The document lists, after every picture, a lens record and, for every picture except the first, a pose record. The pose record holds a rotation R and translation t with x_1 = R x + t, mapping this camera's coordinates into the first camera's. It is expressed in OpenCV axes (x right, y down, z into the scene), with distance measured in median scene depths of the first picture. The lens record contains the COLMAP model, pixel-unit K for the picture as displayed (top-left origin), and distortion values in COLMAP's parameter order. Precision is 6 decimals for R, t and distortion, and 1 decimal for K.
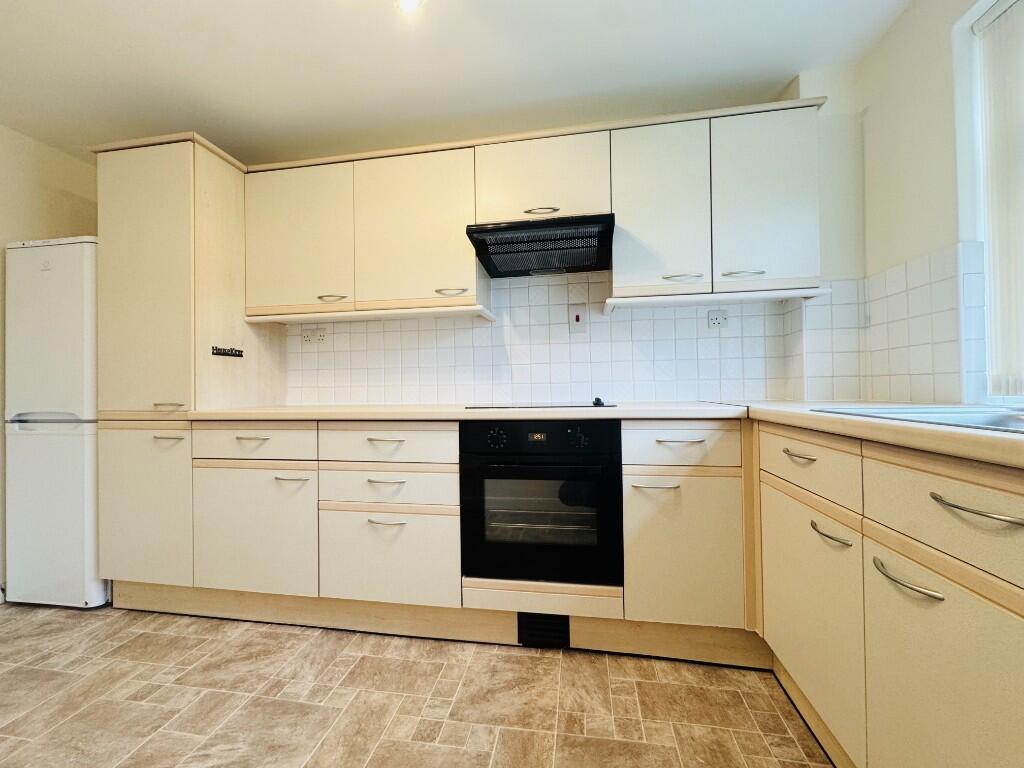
lens RADIAL K [[410.6, 0, 508.5], [0, 410.6, 382.5], [0, 0, 1]] dist [-0.001901, -0.000325]
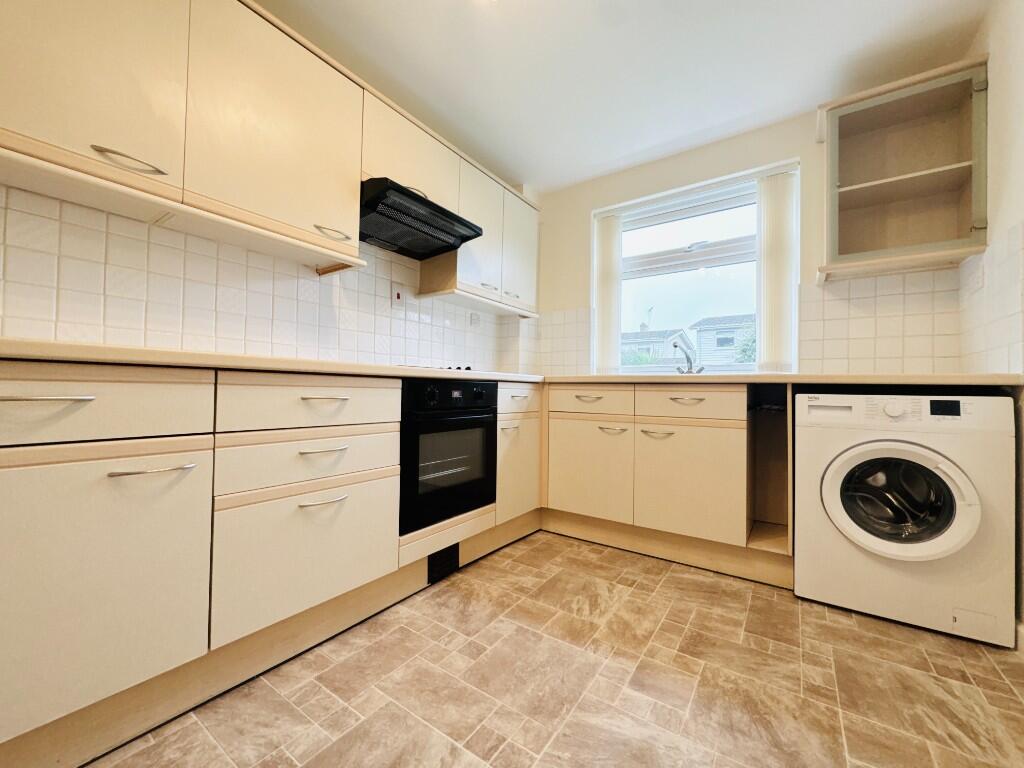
lens RADIAL K [[412.0, 0, 512.0], [0, 412.0, 384.0], [0, 0, 1]] dist [0.001849, 0.000006]
pose [[0.422640, 0.035941, 0.905585, -0.900231], [-0.030551, 0.999210, -0.025399, 0.124853], [-0.905782, -0.016932, 0.423405, 0.343890]]
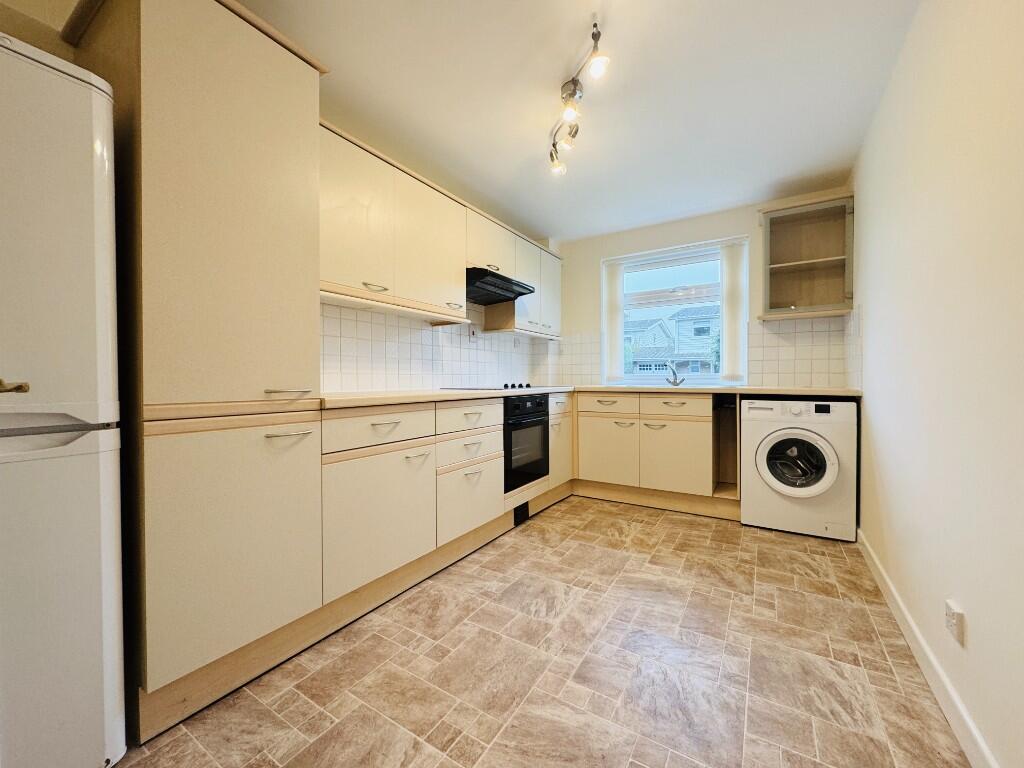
lens RADIAL K [[412.0, 0, 512.0], [0, 412.0, 384.0], [0, 0, 1]] dist [0.001849, 0.000006]
pose [[0.381683, 0.001879, 0.924291, -1.583872], [-0.010393, 0.999943, 0.002258, 0.038774], [-0.924235, -0.010468, 0.381681, 0.359280]]
